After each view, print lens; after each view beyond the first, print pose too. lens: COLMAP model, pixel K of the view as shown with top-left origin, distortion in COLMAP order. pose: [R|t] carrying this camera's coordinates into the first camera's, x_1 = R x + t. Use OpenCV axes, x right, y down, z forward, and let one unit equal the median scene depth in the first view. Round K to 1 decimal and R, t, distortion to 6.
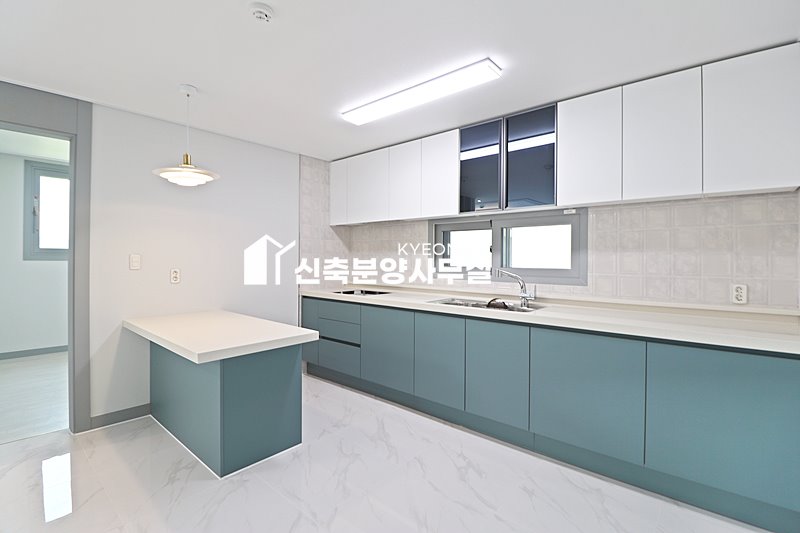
lens RADIAL K [[371.1, 0, 400.4], [0, 371.1, 258.8], [0, 0, 1]] dist [0.001978, -0.015348]
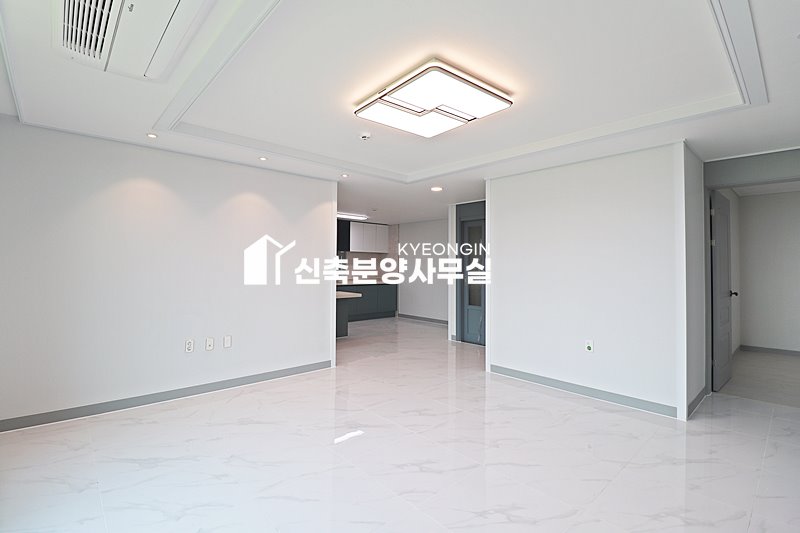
lens RADIAL K [[371.1, 0, 400.4], [0, 371.1, 258.8], [0, 0, 1]] dist [0.001978, -0.015348]
pose [[0.112919, 0.015658, 0.993481, -2.396932], [-0.007856, 0.999859, -0.014866, -0.020955], [-0.993573, -0.006126, 0.113026, 0.115690]]
